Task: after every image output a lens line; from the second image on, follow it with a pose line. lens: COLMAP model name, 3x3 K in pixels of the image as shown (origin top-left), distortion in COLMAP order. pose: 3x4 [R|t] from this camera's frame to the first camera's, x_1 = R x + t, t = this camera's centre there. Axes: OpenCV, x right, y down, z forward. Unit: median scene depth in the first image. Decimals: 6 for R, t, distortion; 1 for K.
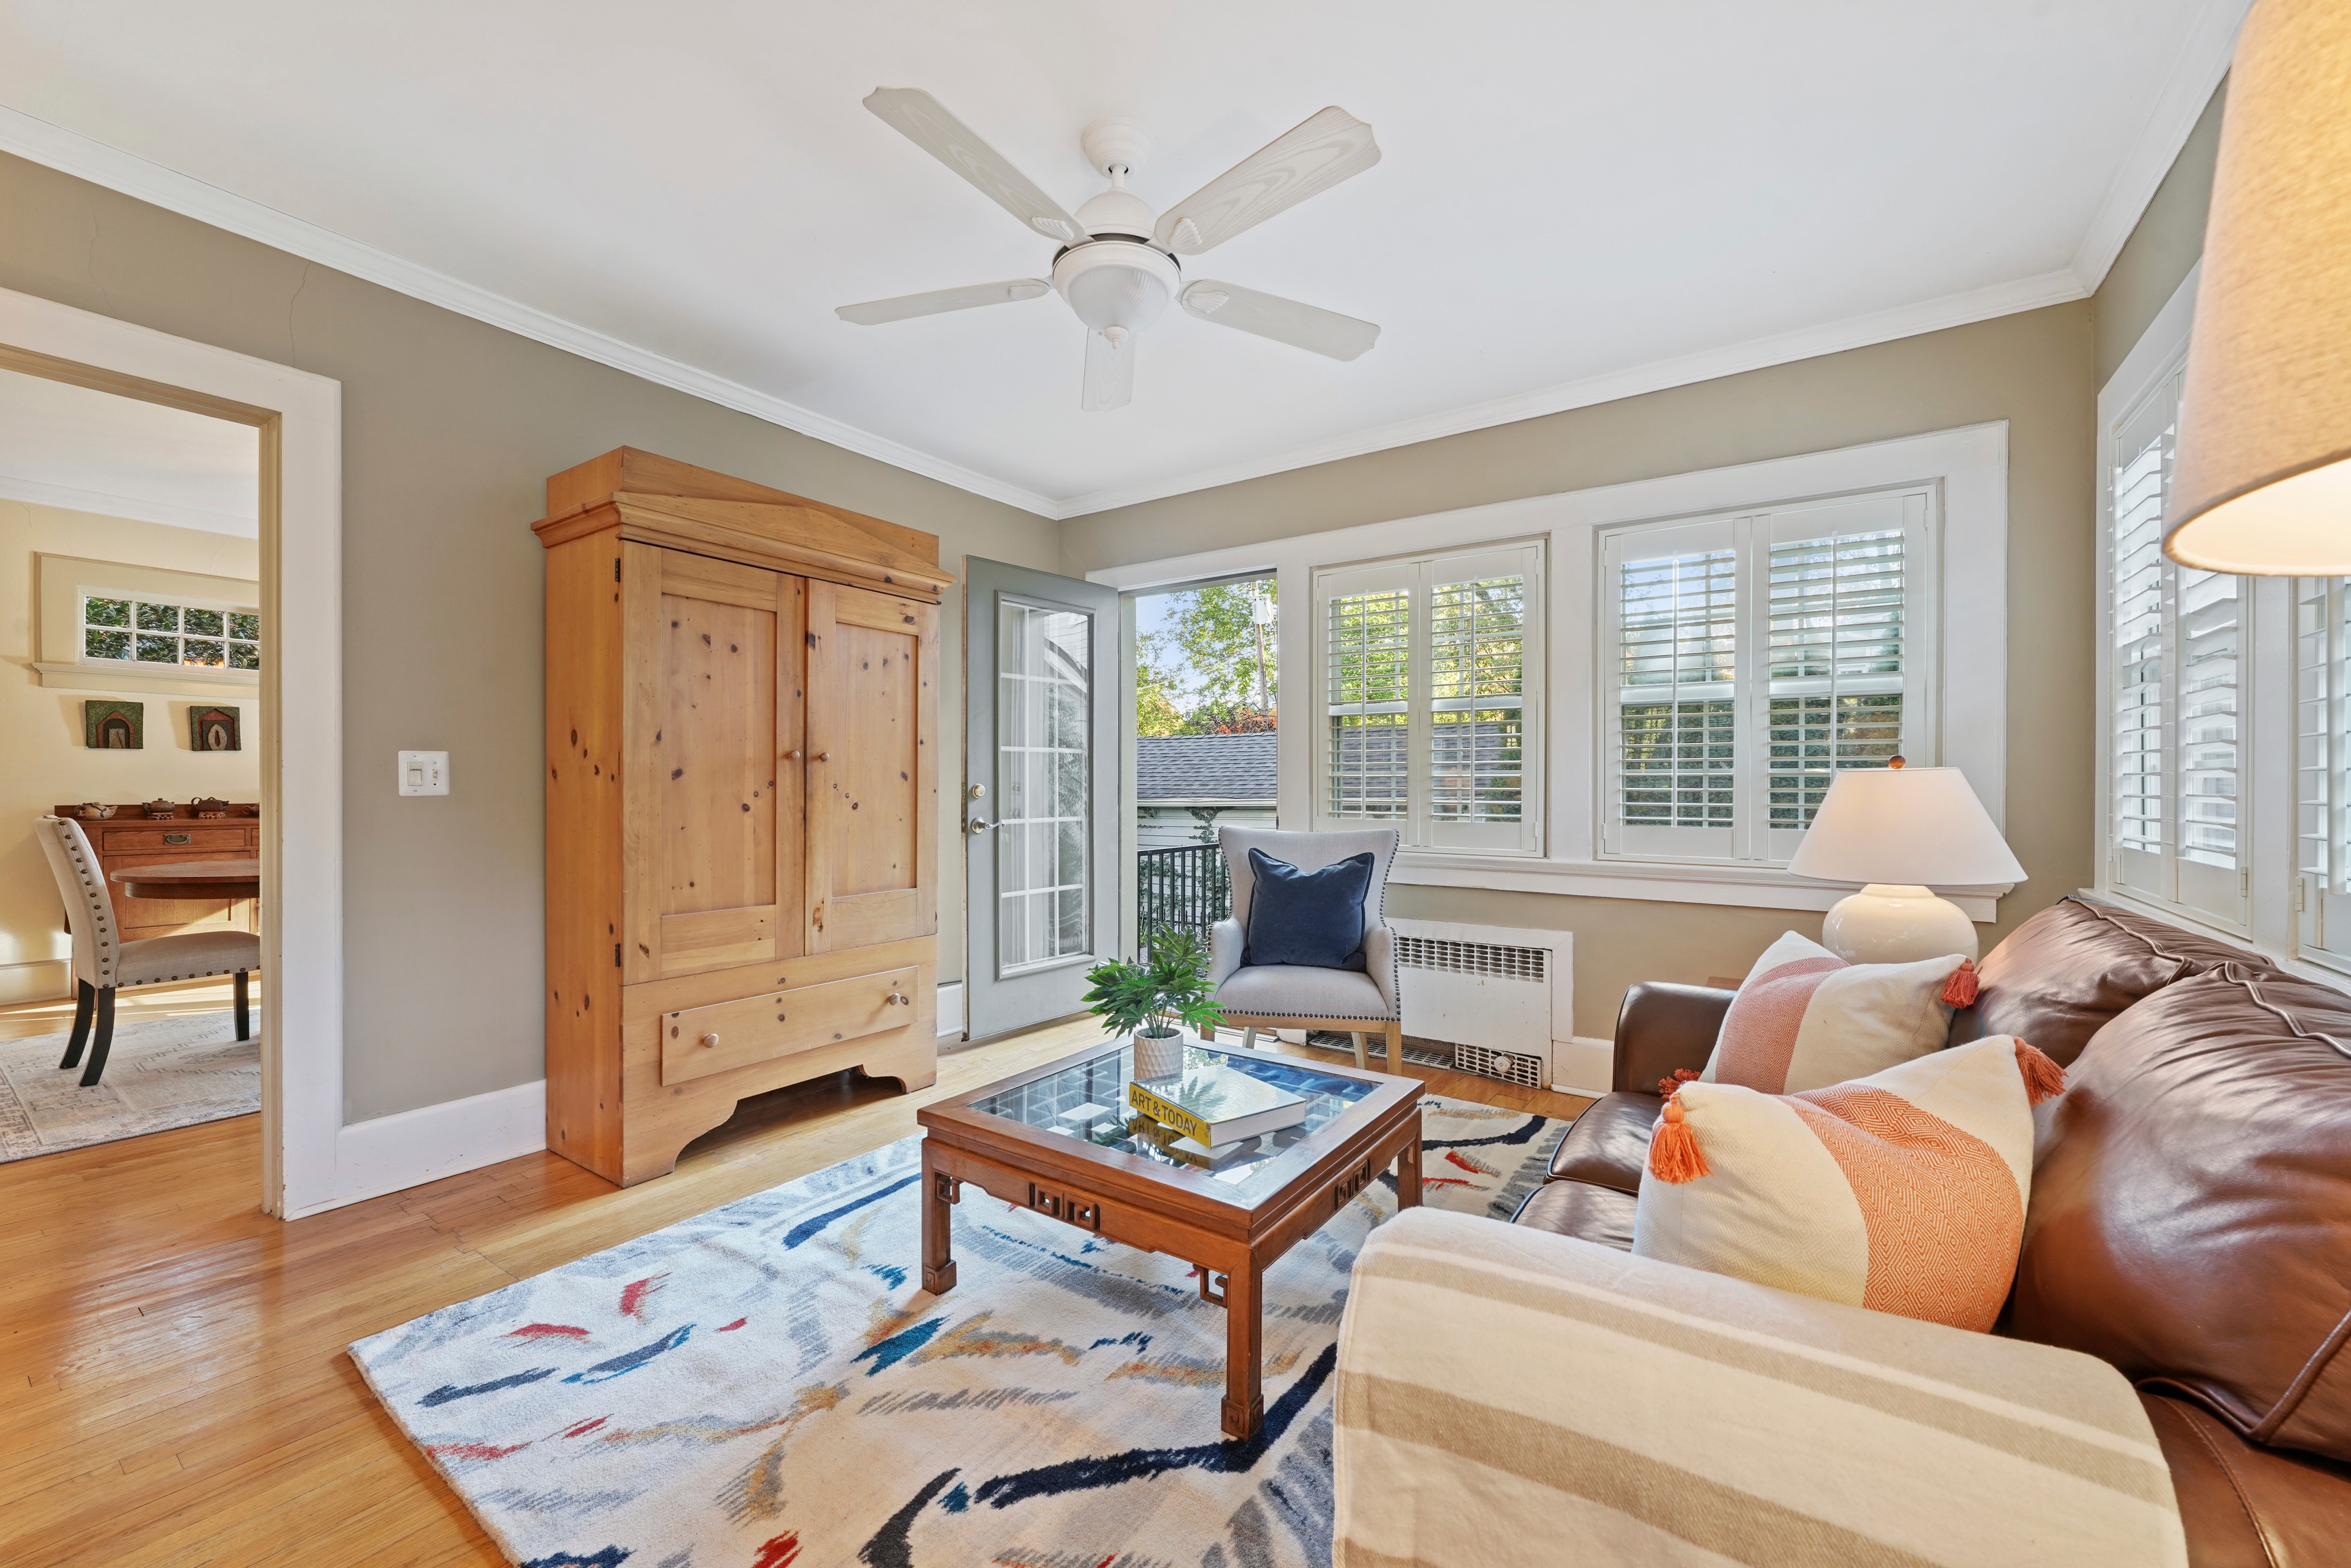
lens RADIAL K [[940.1, 0, 1167.8], [0, 940.1, 788.2], [0, 0, 1]] dist [-0.007532, 0.000809]
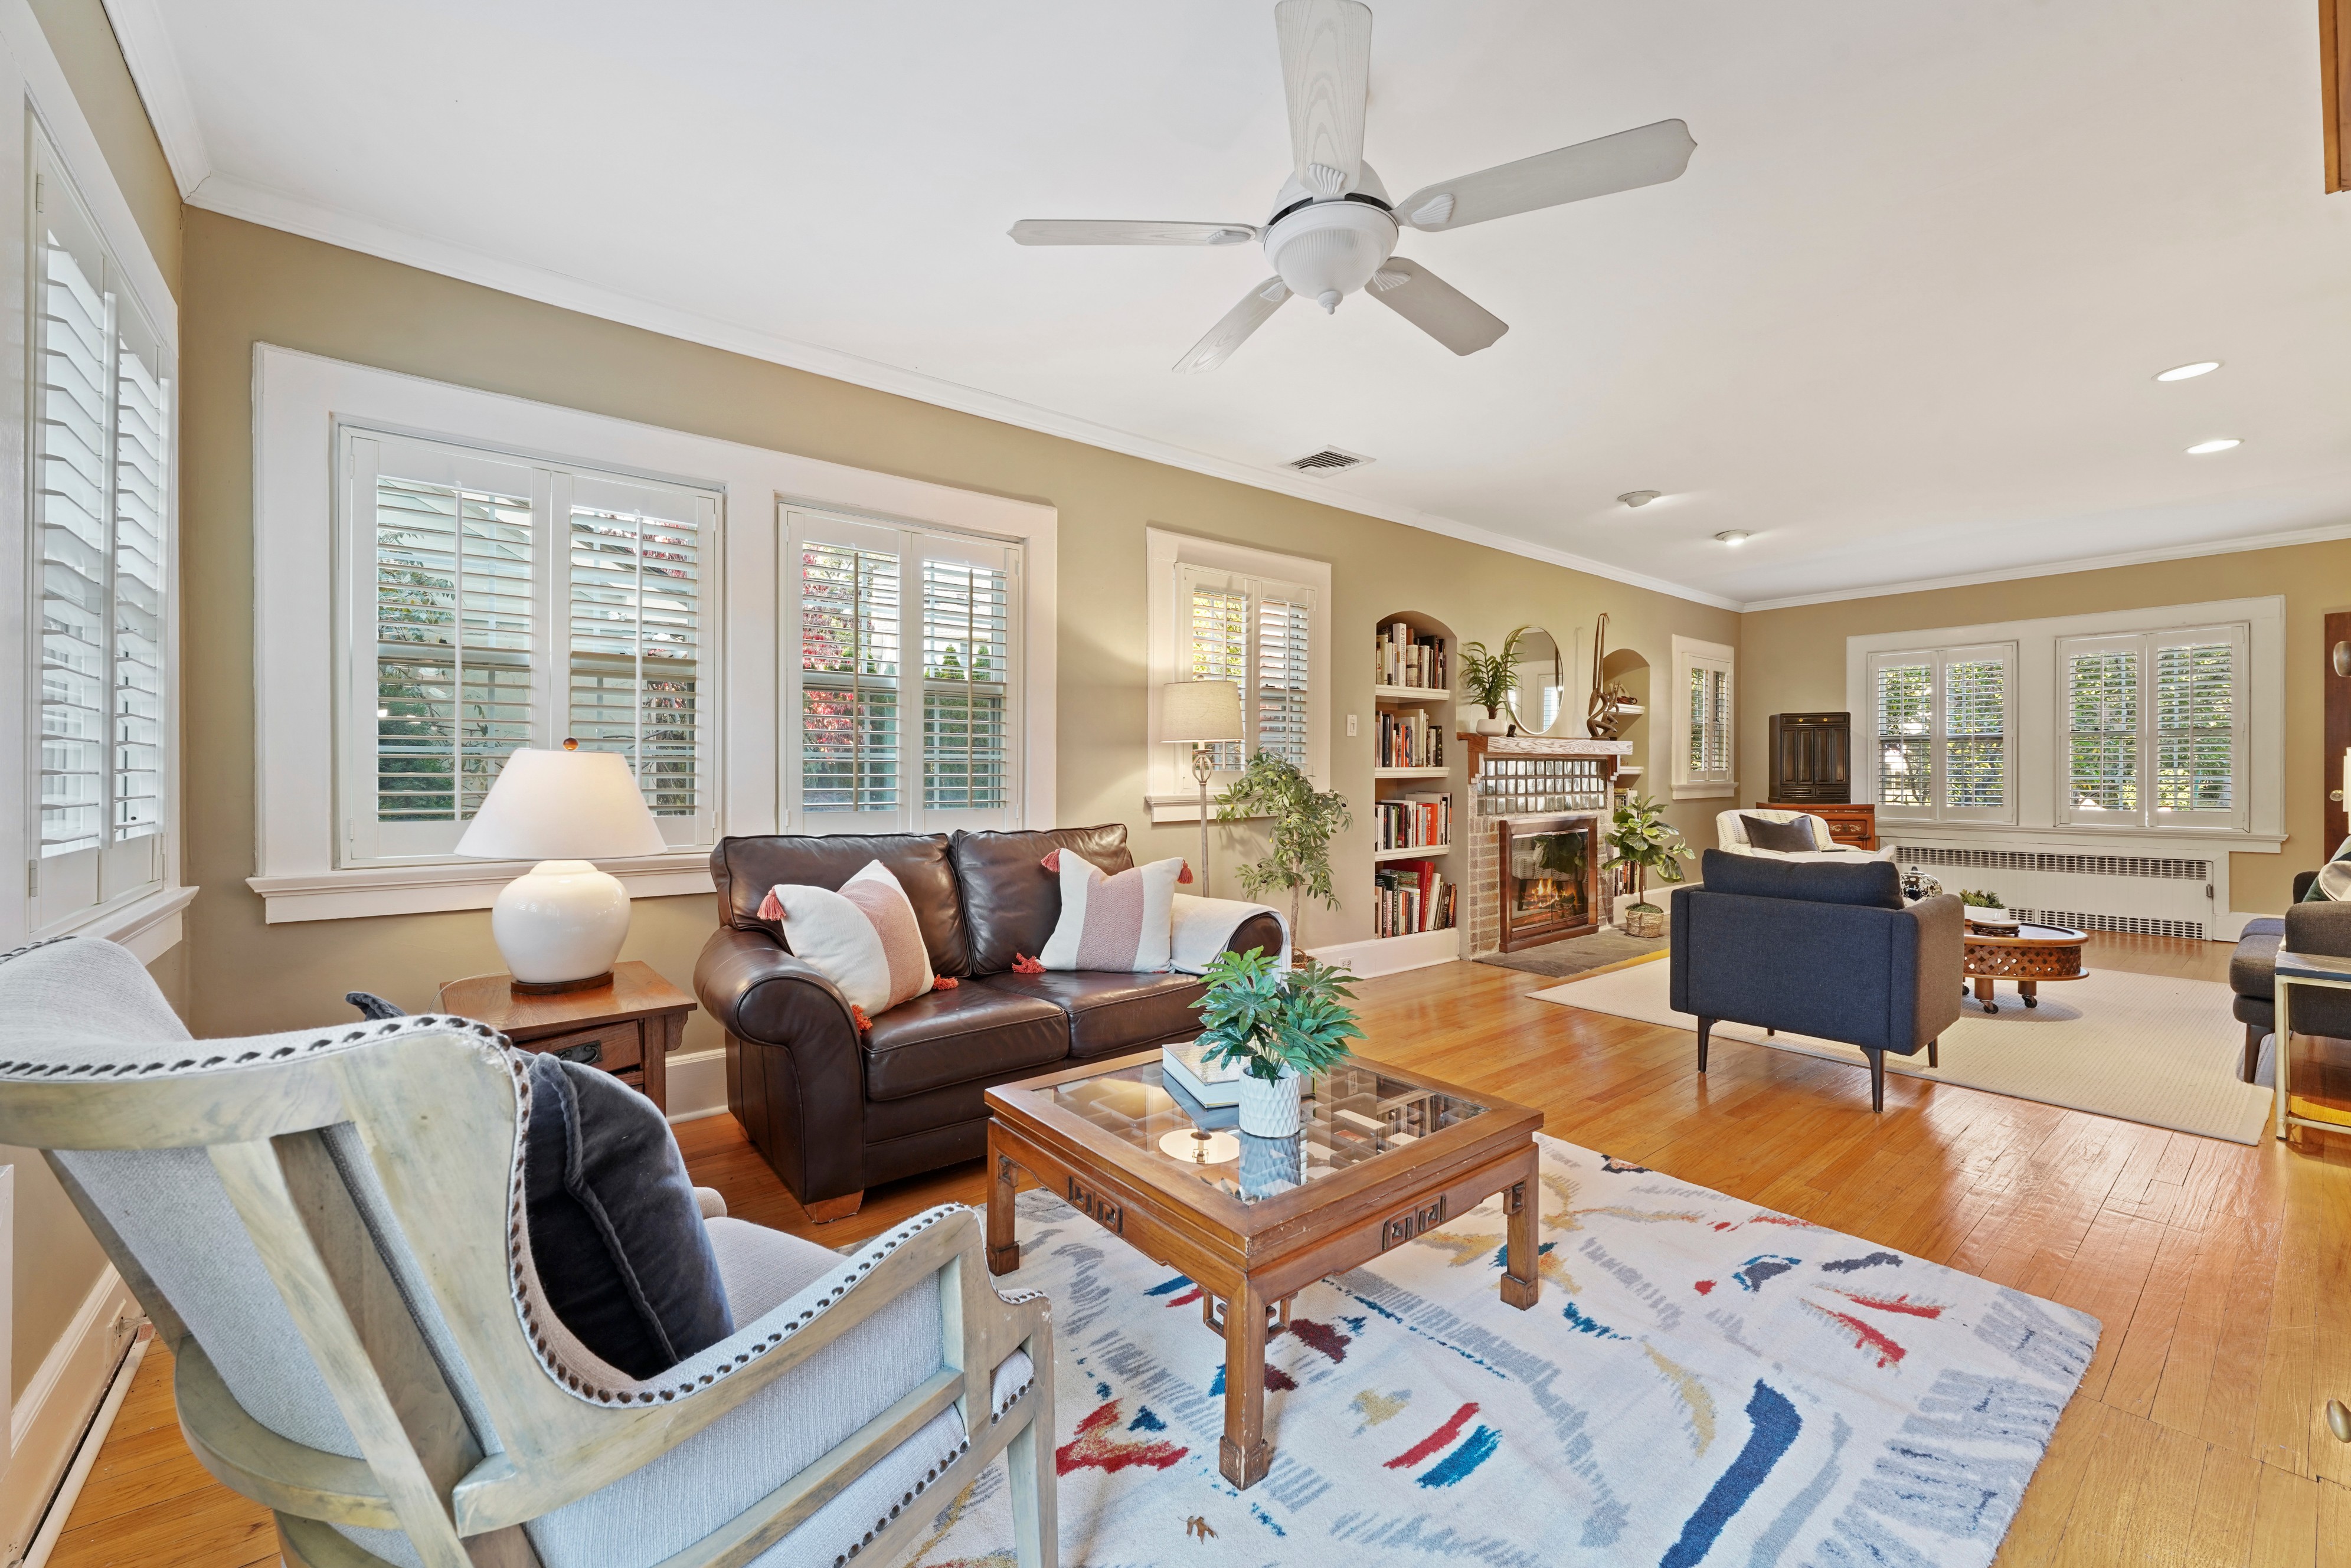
lens RADIAL K [[940.1, 0, 1174.0], [0, 940.1, 765.8], [0, 0, 1]] dist [-0.007532, 0.000809]
pose [[-0.961327, 0.000488, 0.275410, -0.104385], [-0.000985, 0.999986, -0.005212, 0.000825], [-0.275409, -0.005281, -0.961313, 1.226217]]
